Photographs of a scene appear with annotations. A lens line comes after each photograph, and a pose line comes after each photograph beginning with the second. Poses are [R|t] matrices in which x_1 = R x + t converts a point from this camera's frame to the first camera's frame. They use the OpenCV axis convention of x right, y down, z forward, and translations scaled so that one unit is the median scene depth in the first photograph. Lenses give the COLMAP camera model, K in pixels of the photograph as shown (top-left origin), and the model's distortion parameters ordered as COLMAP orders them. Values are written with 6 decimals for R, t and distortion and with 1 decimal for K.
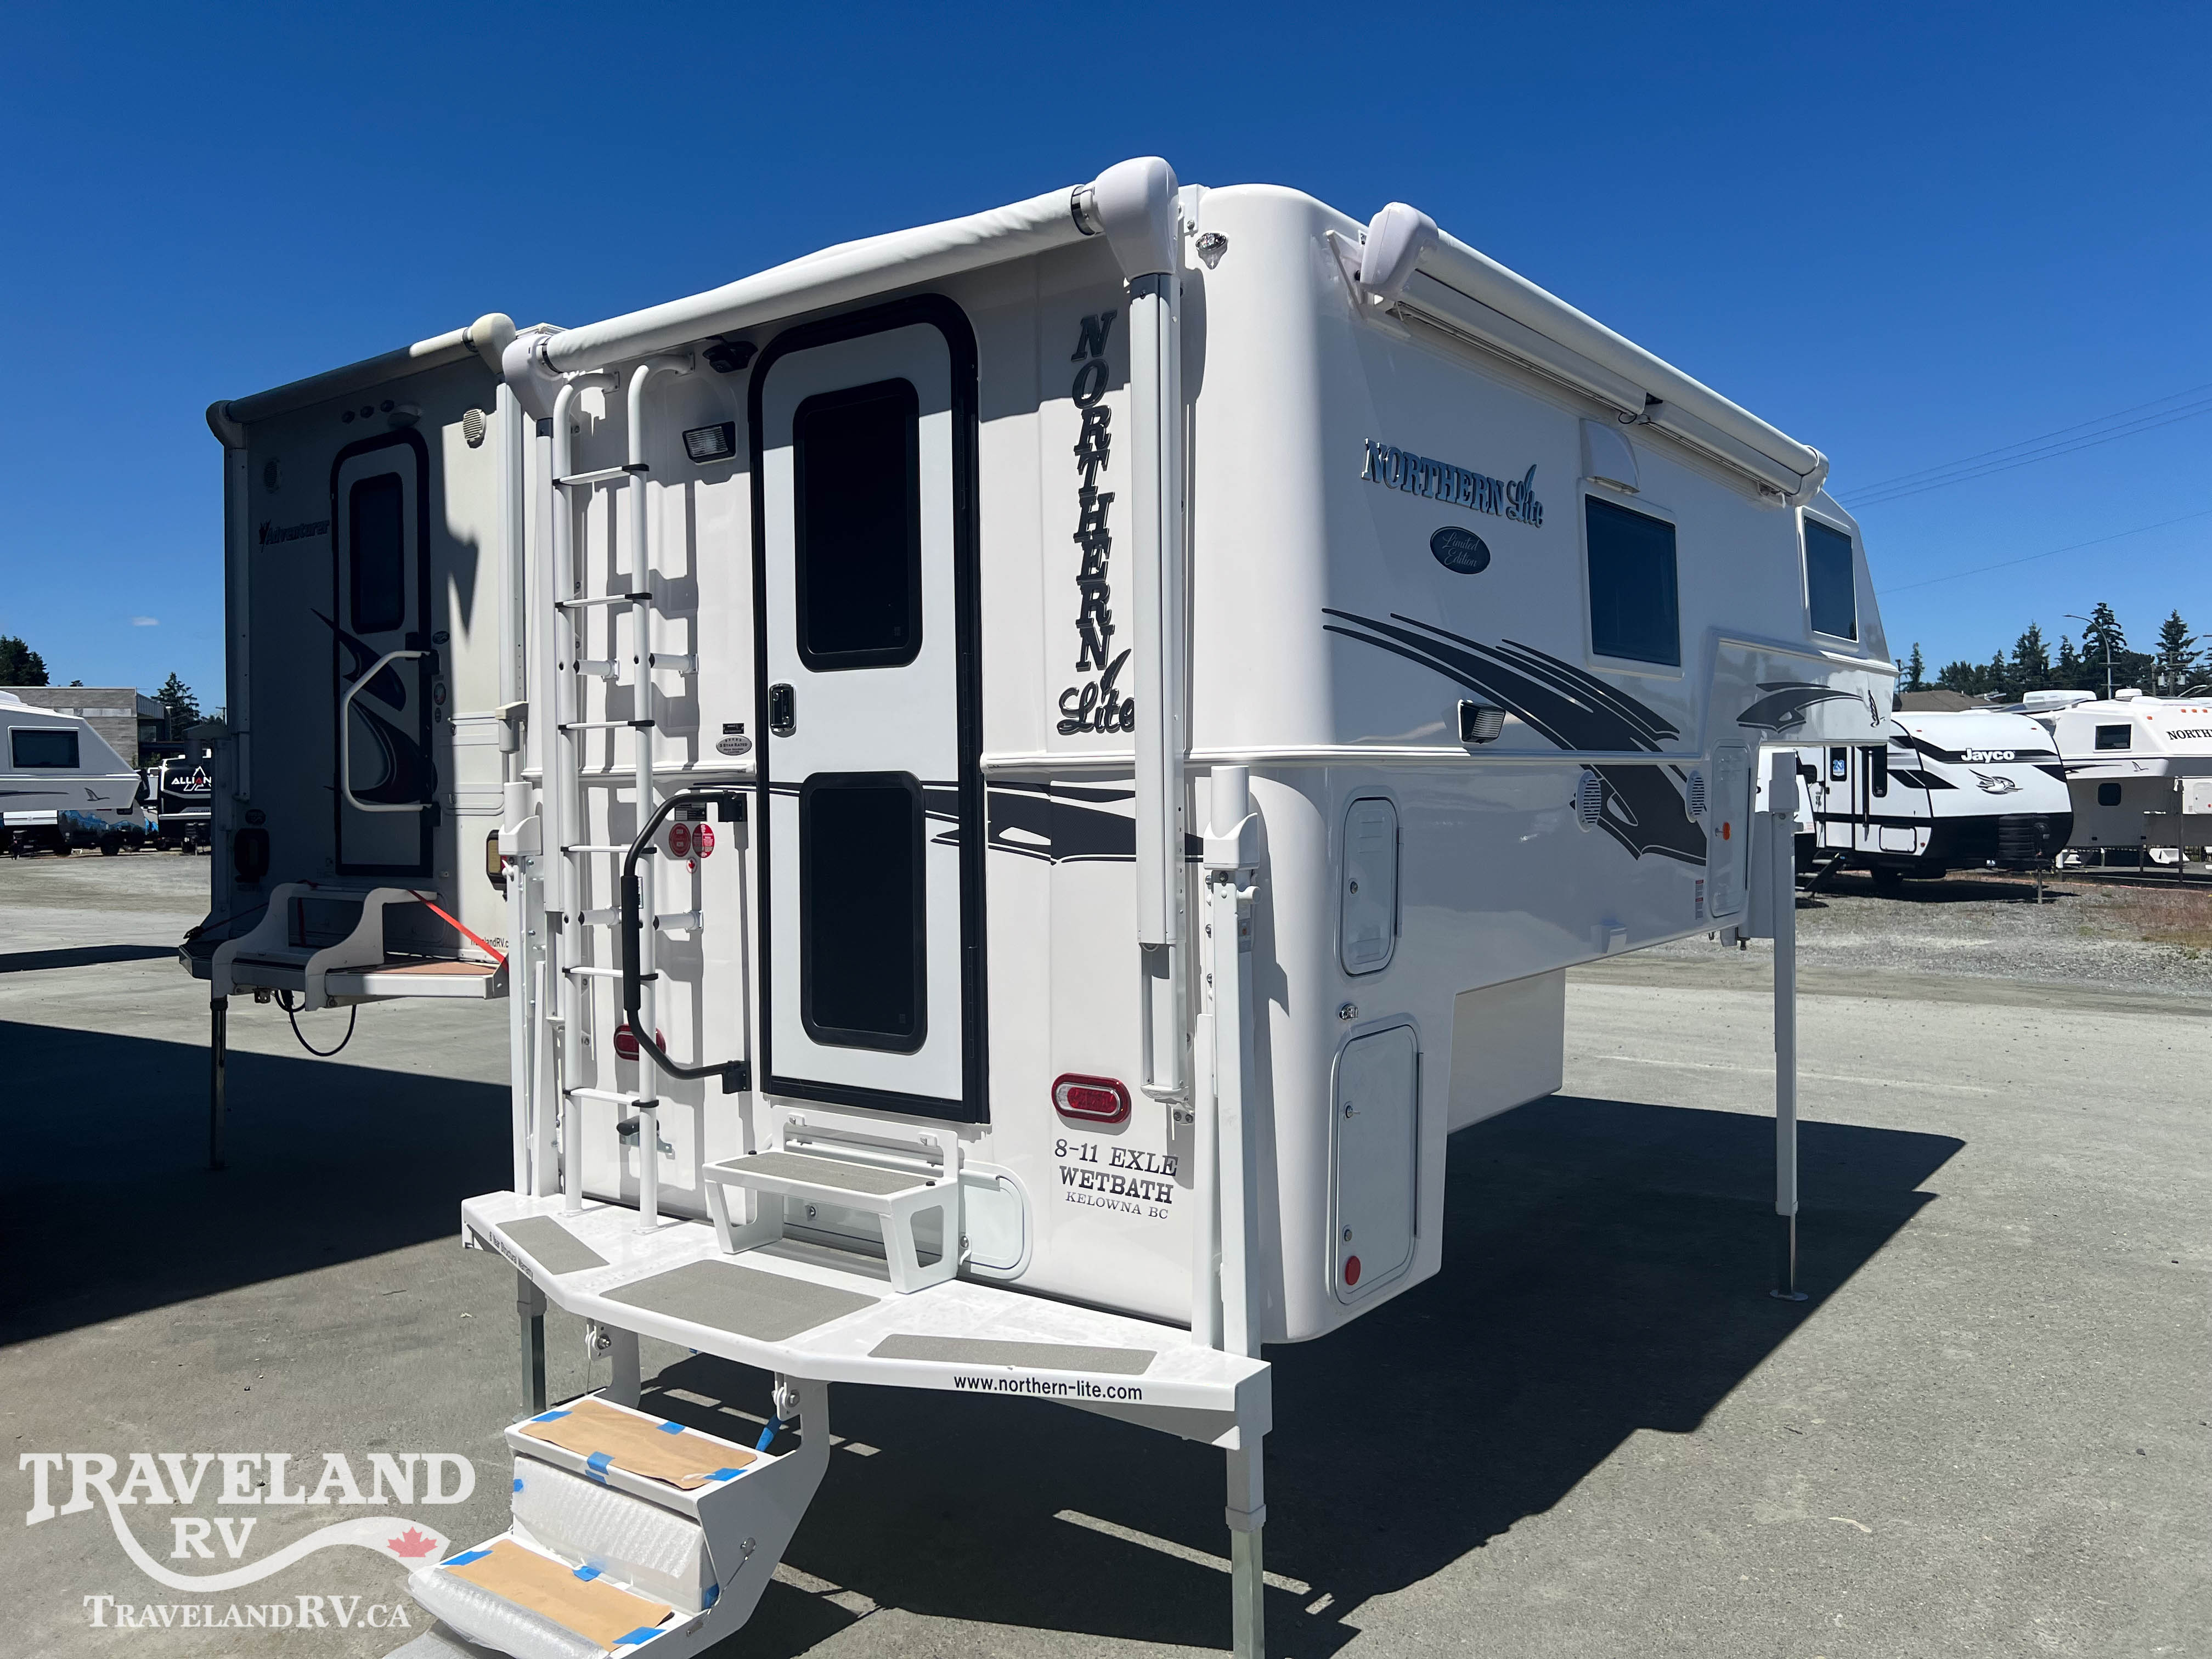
lens RADIAL K [[1665.9, 0, 1102.1], [0, 1665.9, 826.3], [0, 0, 1]] dist [0.036773, -0.010630]
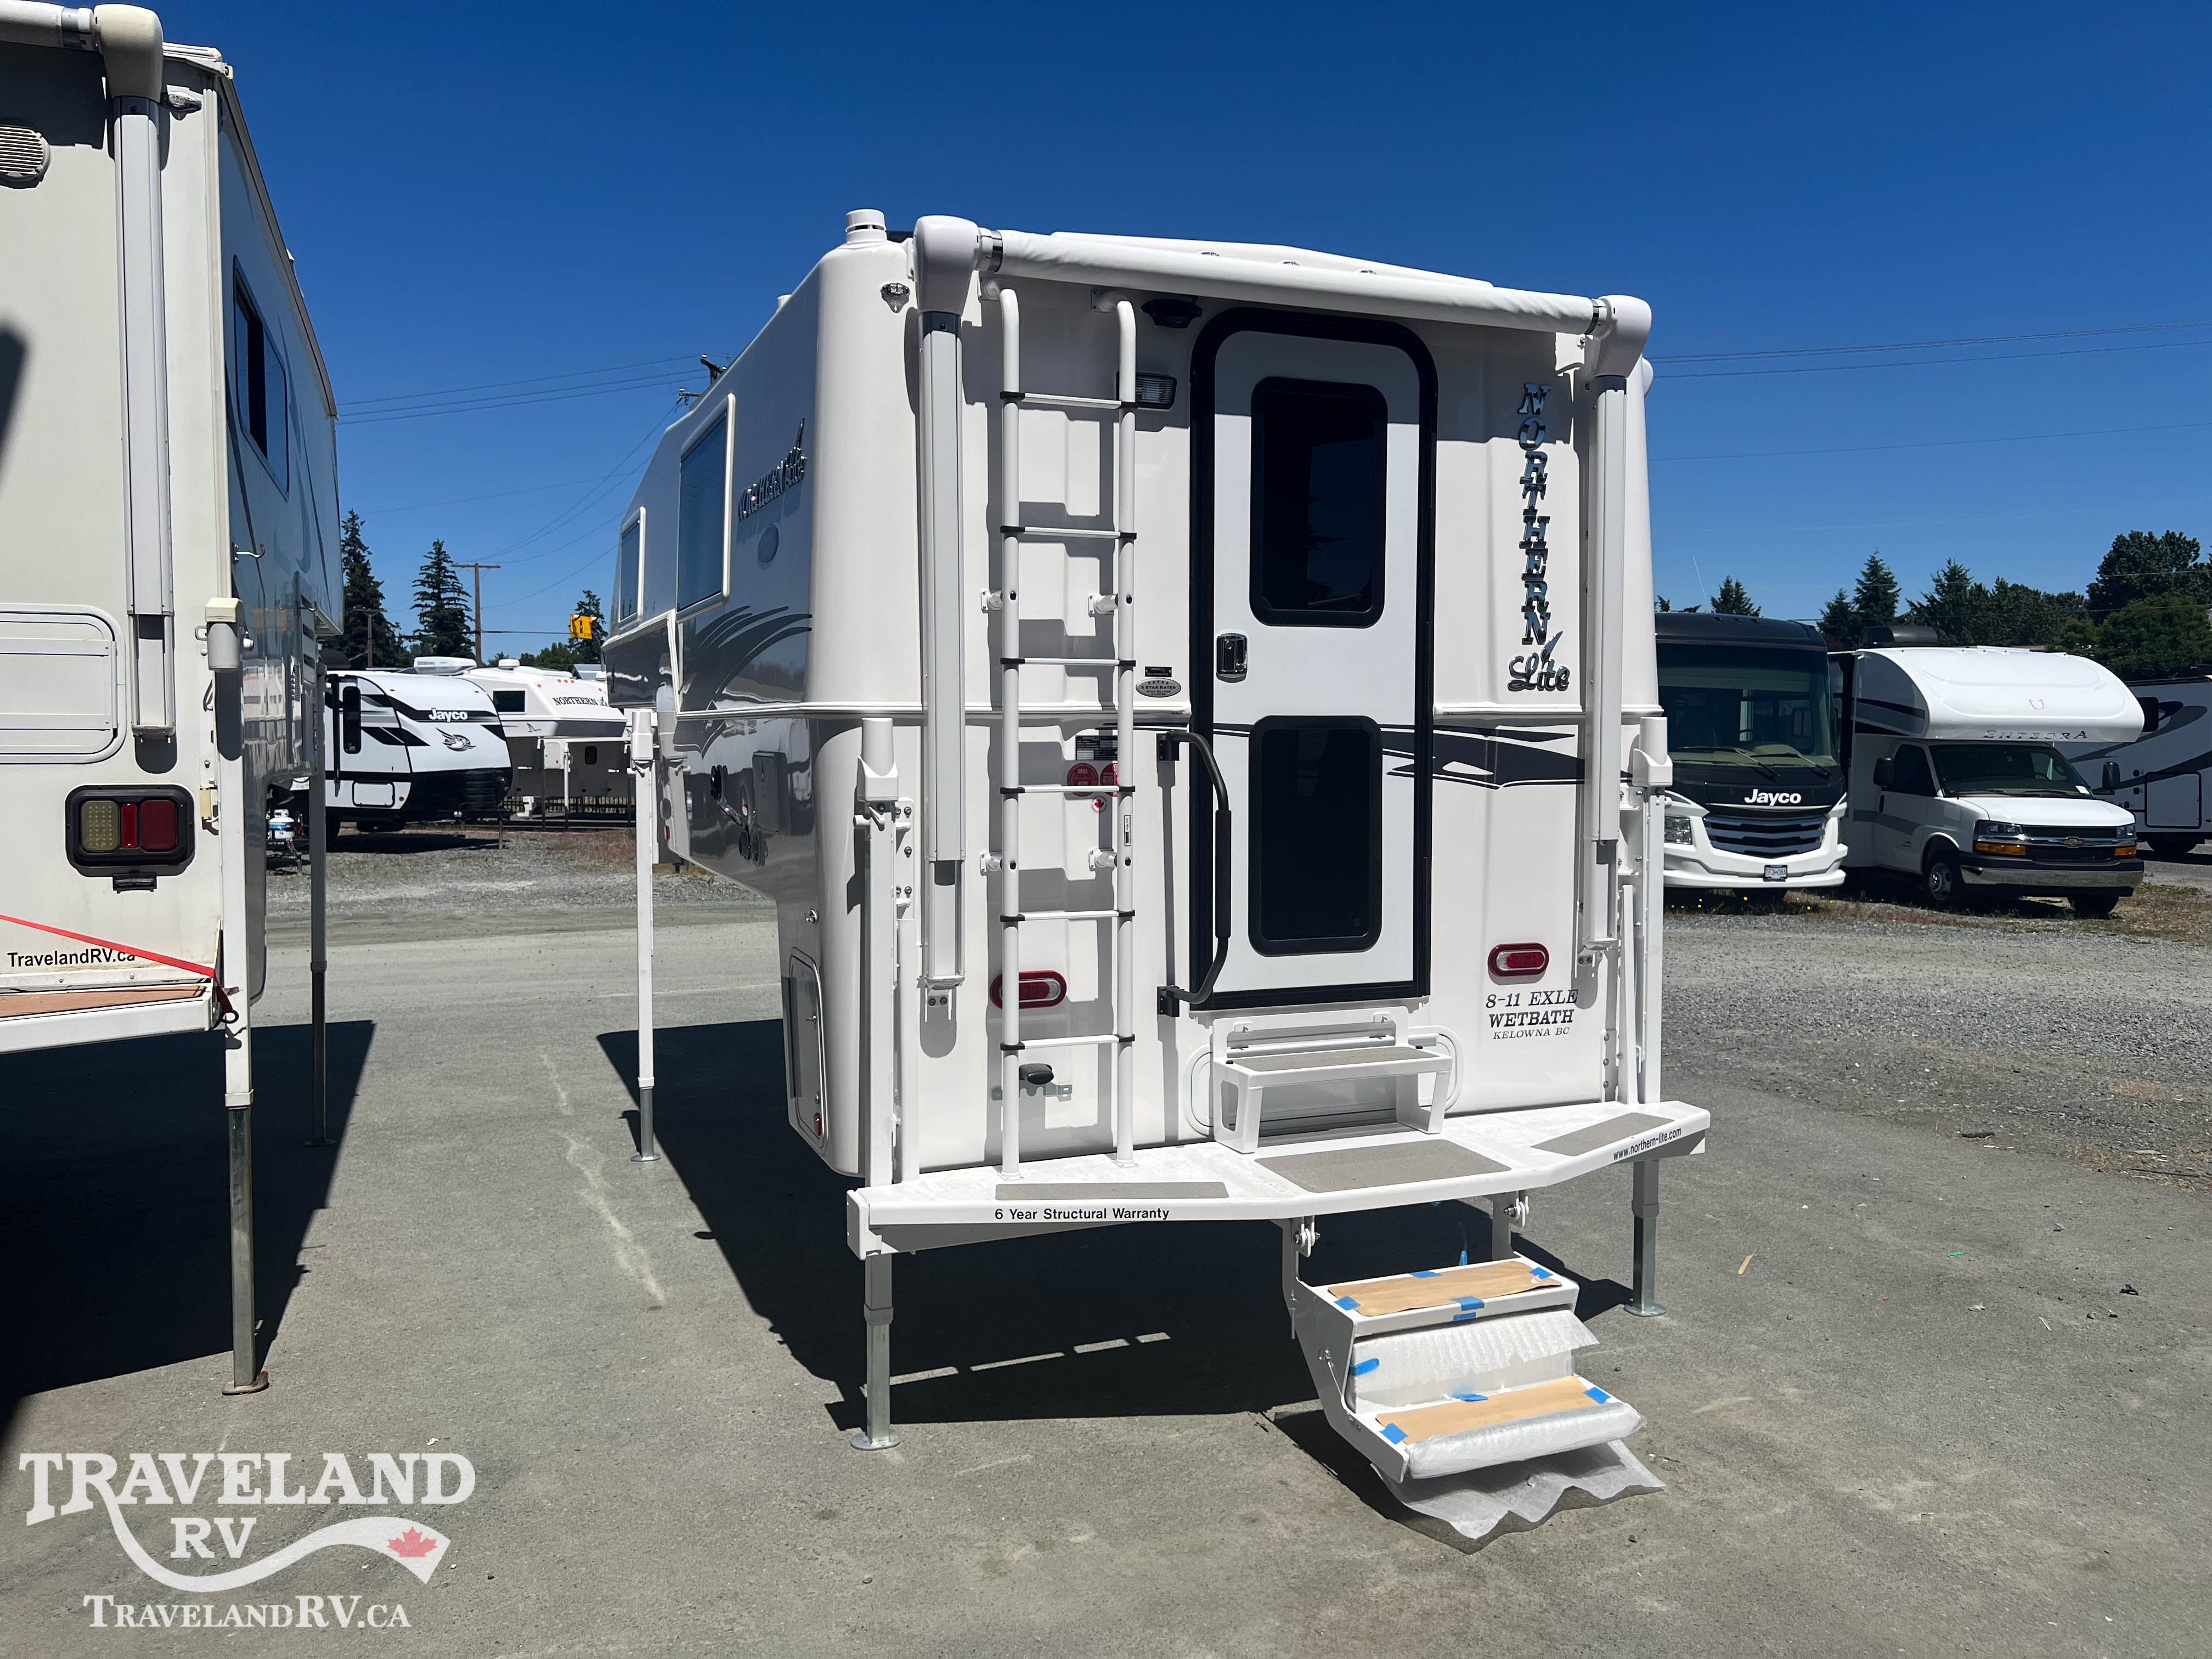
lens RADIAL K [[1665.9, 0, 1101.7], [0, 1665.9, 826.7], [0, 0, 1]] dist [0.036773, -0.010630]
pose [[0.522576, -0.037140, 0.851783, -1.252791], [0.016412, 0.999304, 0.033503, 0.003365], [-0.852435, -0.003529, 0.522822, 0.538514]]
